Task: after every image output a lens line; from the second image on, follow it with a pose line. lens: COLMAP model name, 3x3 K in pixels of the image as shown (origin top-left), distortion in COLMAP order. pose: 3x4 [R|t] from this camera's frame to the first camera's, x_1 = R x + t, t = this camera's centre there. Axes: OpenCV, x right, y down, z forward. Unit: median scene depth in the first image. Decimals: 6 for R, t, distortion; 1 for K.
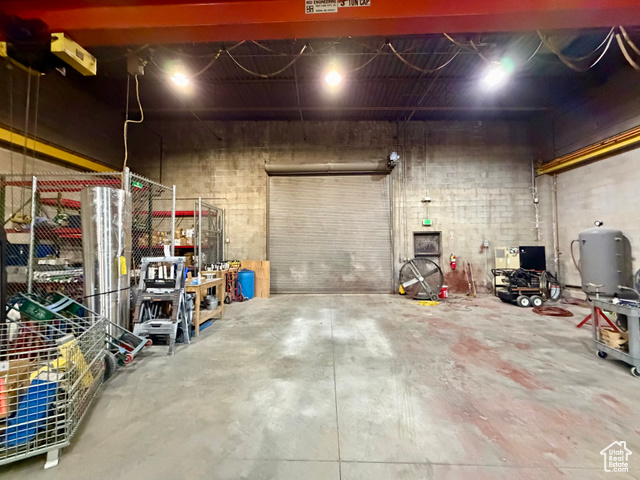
lens RADIAL K [[255.3, 0, 317.2], [0, 255.3, 241.3], [0, 0, 1]] dist [0.001007, -0.000216]
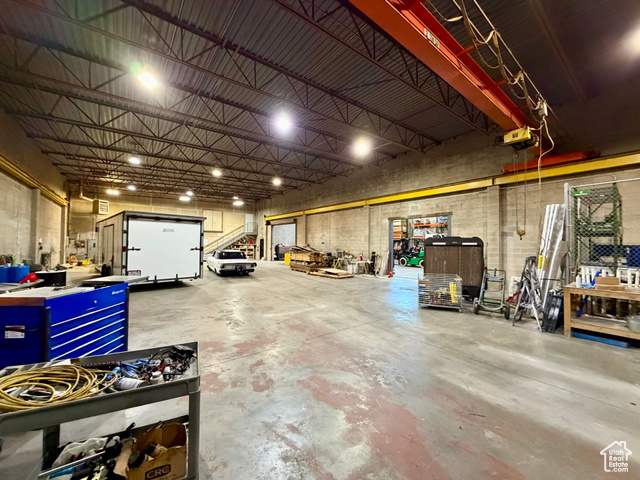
lens RADIAL K [[255.3, 0, 318.3], [0, 255.3, 241.9], [0, 0, 1]] dist [0.001007, -0.000216]
pose [[-0.770724, -0.012360, -0.637049, 1.026367], [0.012603, 0.999321, -0.034635, 0.016690], [0.637045, -0.034723, -0.770044, 1.263331]]
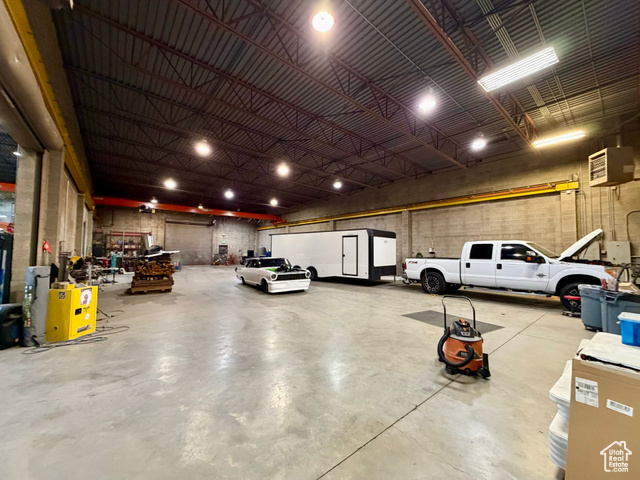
lens RADIAL K [[255.3, 0, 319.2], [0, 255.3, 239.4], [0, 0, 1]] dist [0.001007, -0.000216]
pose [[0.743965, 0.044539, 0.666733, -0.808206], [-0.040058, 0.998954, -0.022033, -0.089718], [-0.667017, -0.010316, 0.744971, -2.175224]]
